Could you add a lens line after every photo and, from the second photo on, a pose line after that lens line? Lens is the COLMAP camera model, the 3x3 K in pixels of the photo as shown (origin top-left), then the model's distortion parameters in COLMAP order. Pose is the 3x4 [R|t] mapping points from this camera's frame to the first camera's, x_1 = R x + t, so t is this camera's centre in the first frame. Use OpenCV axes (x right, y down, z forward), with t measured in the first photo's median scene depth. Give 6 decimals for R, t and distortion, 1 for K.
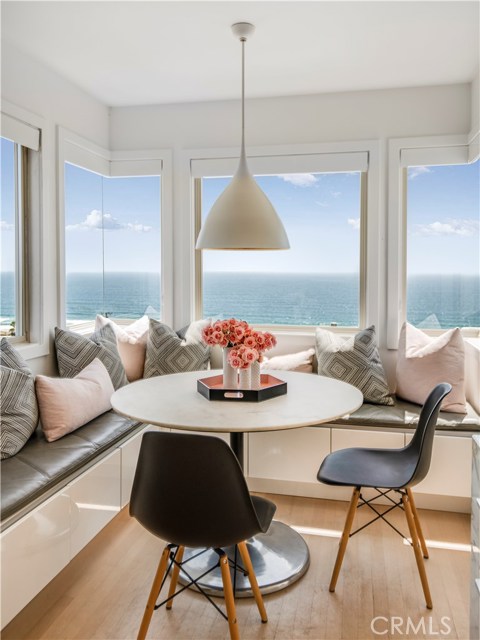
lens RADIAL K [[536.7, 0, 241.2], [0, 536.7, 283.9], [0, 0, 1]] dist [0.034317, 0.027127]
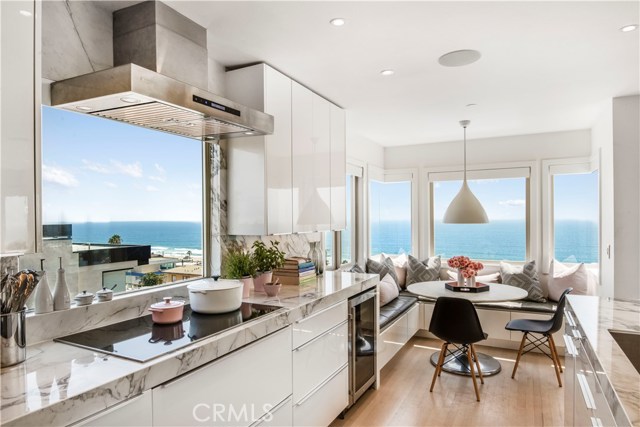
lens RADIAL K [[400.1, 0, 310.8], [0, 400.1, 221.9], [0, 0, 1]] dist [-0.001209, -0.004972]
pose [[0.961929, -0.006285, -0.273226, -0.129517], [0.001858, 0.999863, -0.016461, -0.038273], [0.273292, 0.015327, 0.961809, -0.592437]]
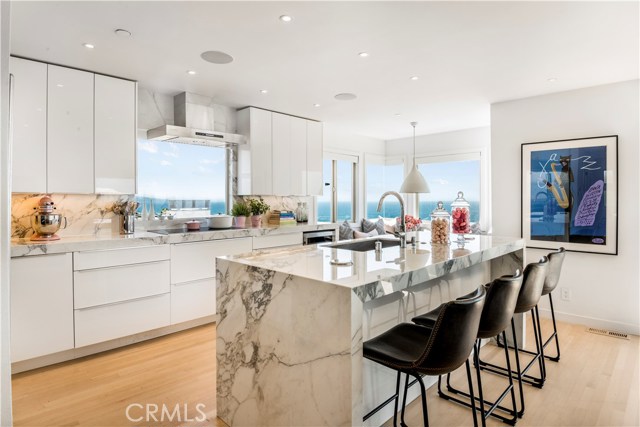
lens RADIAL K [[355.5, 0, 312.8], [0, 355.5, 200.7], [0, 0, 1]] dist [-0.023914, -0.001765]
pose [[0.841436, -0.002424, -0.540352, 0.521794], [-0.011132, 0.999700, -0.021820, 0.026278], [0.540243, 0.024375, 0.841156, -0.883277]]
